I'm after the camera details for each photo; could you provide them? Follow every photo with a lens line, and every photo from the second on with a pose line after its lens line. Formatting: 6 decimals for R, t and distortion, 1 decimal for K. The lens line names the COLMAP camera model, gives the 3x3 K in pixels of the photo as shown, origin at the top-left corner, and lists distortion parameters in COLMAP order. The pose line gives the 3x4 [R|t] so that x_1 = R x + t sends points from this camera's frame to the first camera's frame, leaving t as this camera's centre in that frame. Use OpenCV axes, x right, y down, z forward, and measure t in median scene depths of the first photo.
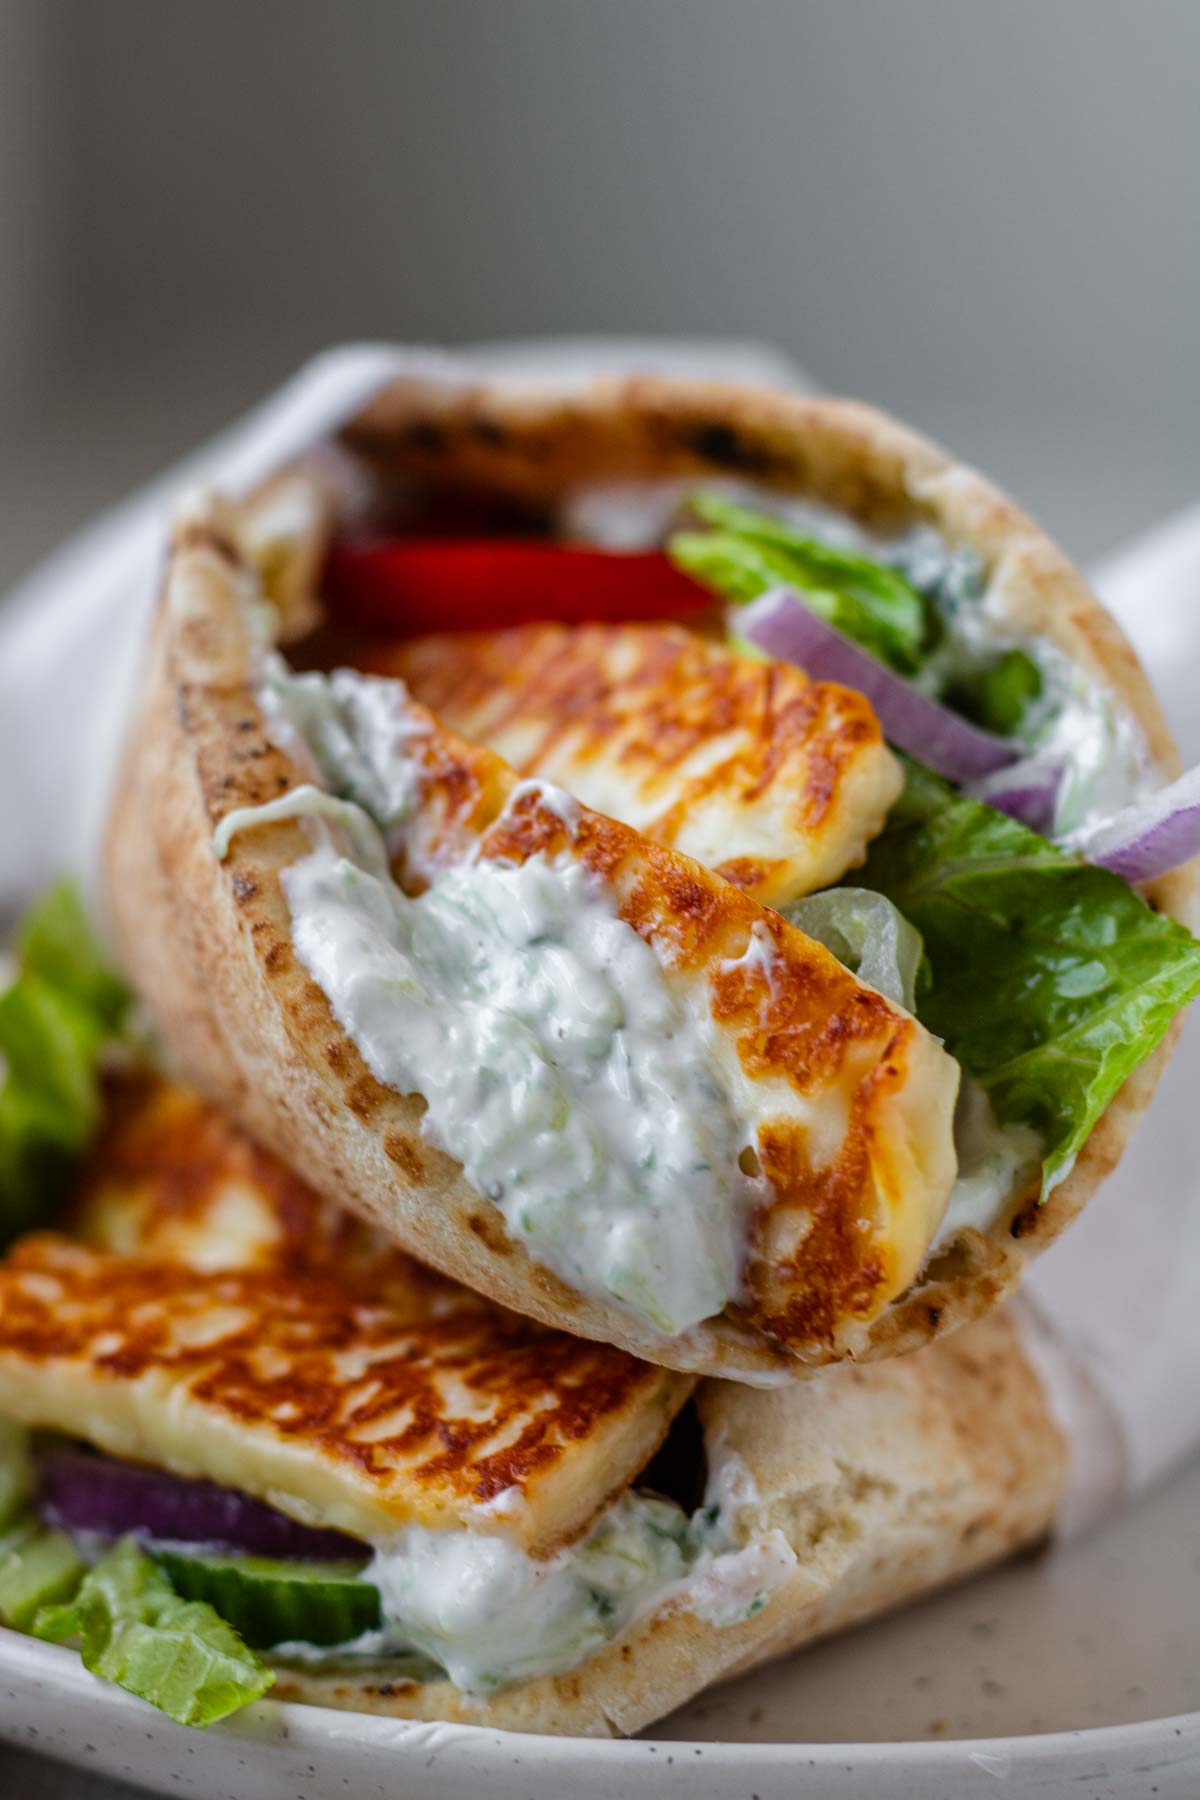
lens RADIAL K [[4884.3, 0, 590.3], [0, 4884.3, 890.5], [0, 0, 1]] dist [-0.231743, 0.000000]
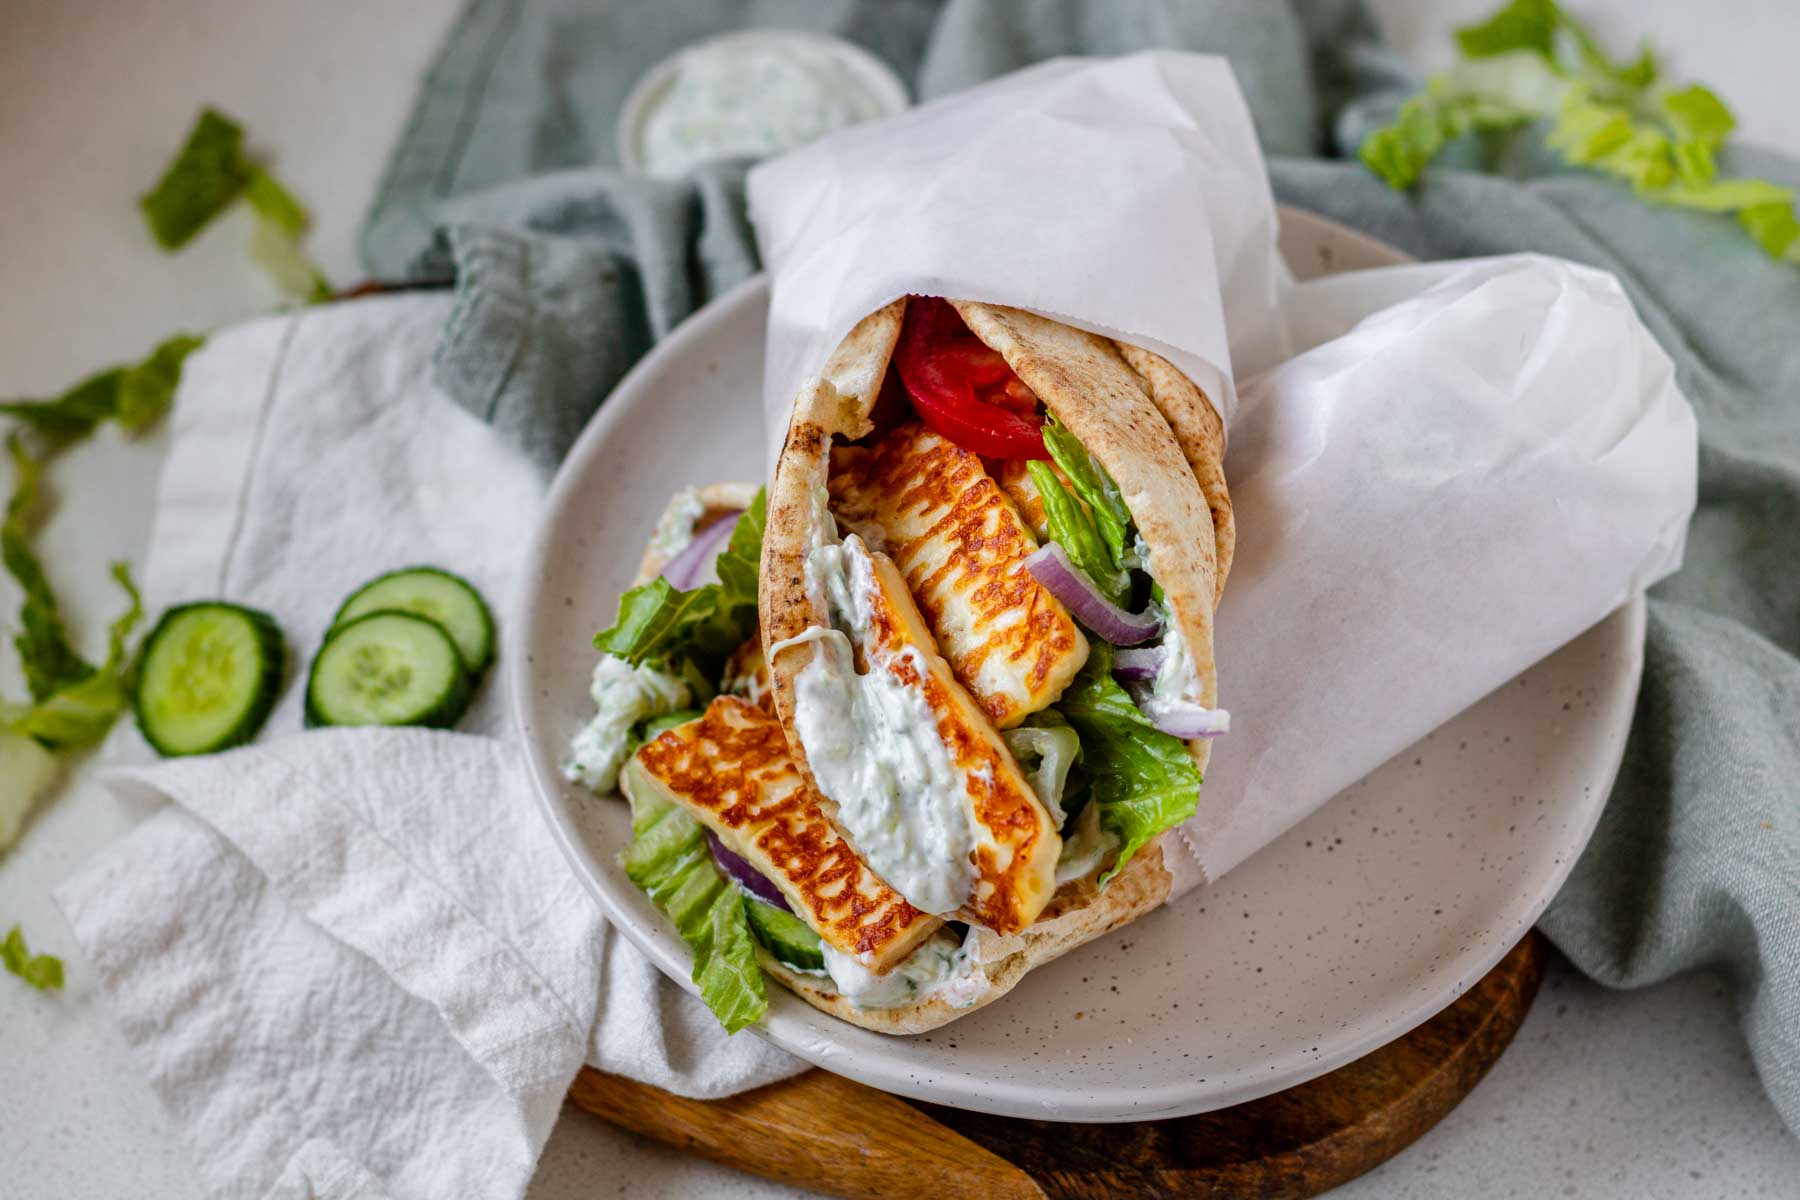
lens RADIAL K [[4884.3, 0, 901.7], [0, 4884.3, 604.2], [0, 0, 1]] dist [-0.231743, 0.000000]
pose [[0.968130, 0.162078, -0.190933, 0.404589], [-0.043907, 0.860393, 0.507737, -1.167695], [0.246571, -0.483172, 0.840088, -0.843338]]
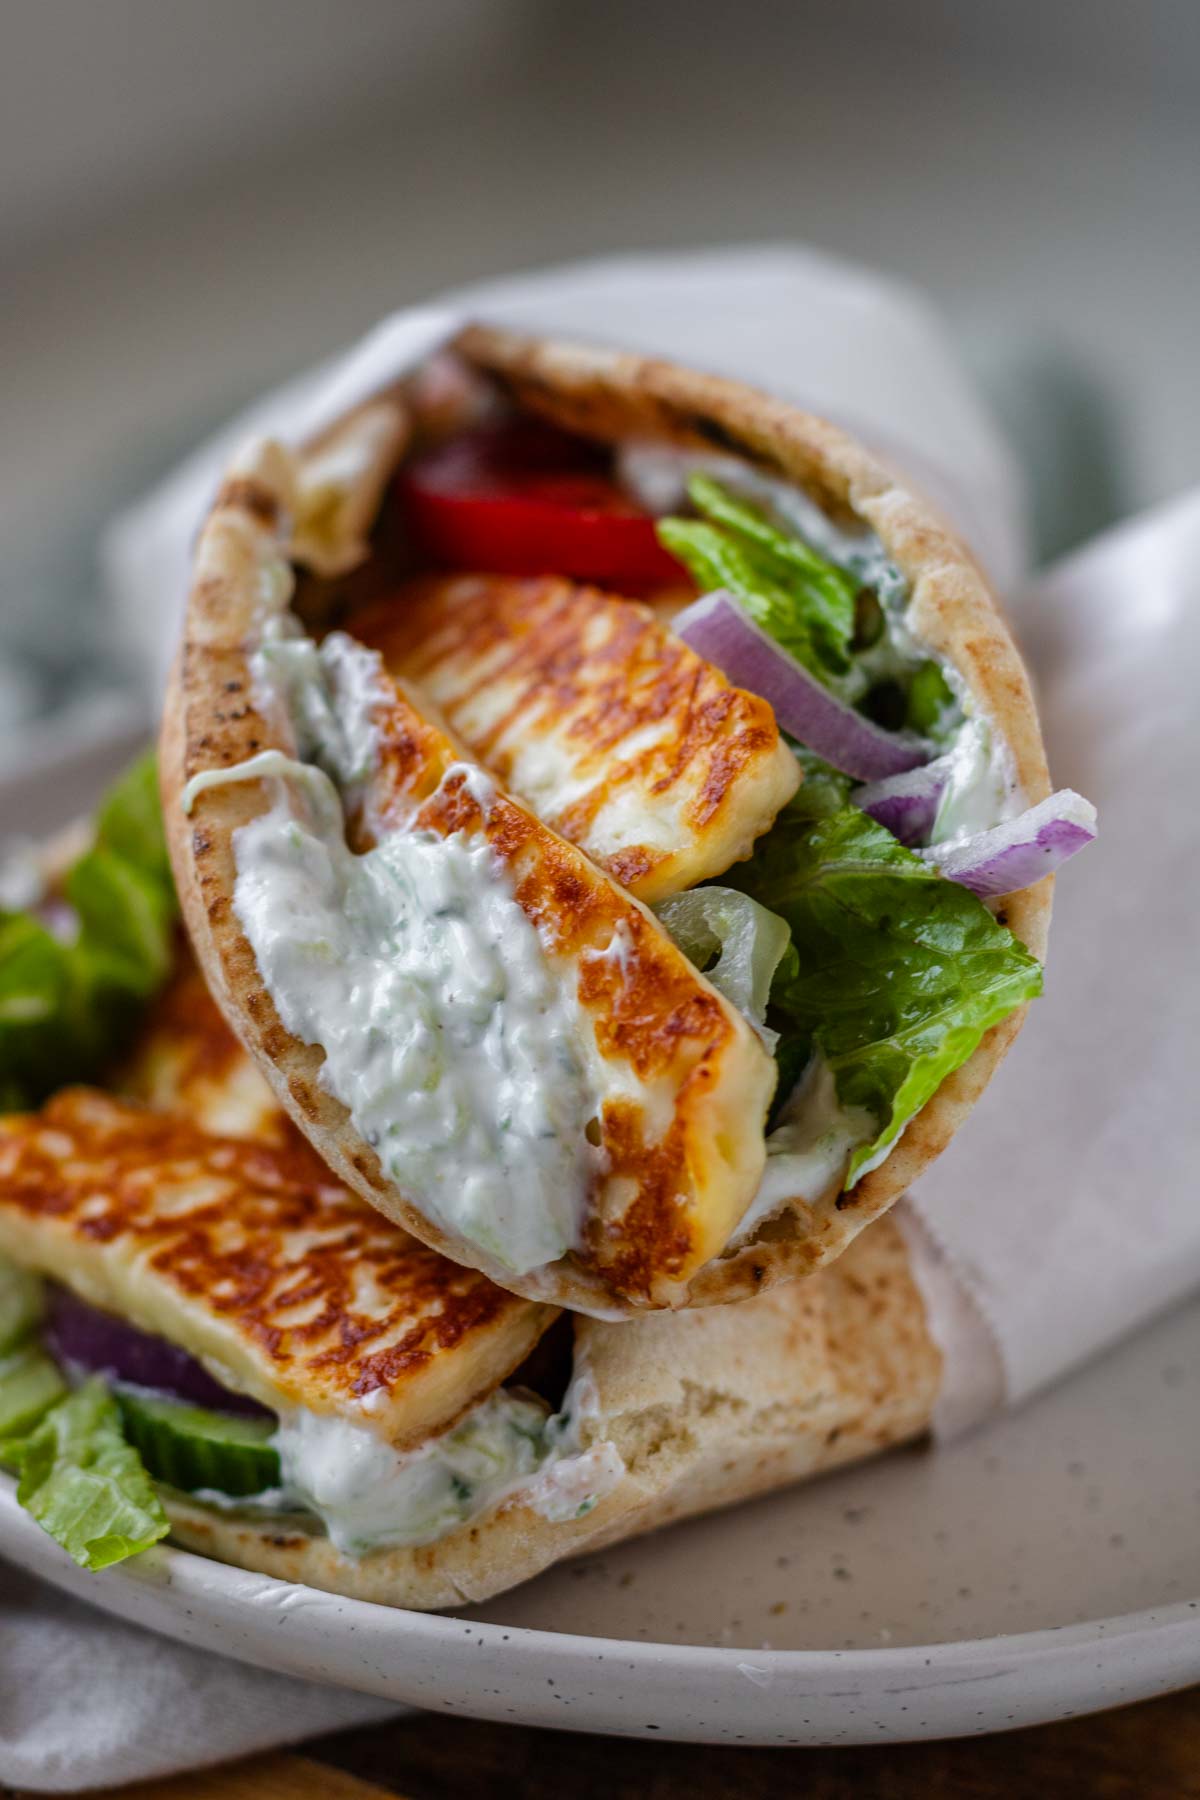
lens RADIAL K [[4884.3, 0, 605.1], [0, 4884.3, 905.6], [0, 0, 1]] dist [-0.231743, 0.000000]
pose [[0.985257, 0.081163, -0.150602, 0.196776], [-0.062624, 0.990304, 0.124001, -0.134349], [0.159206, -0.112742, 0.980787, -0.110452]]
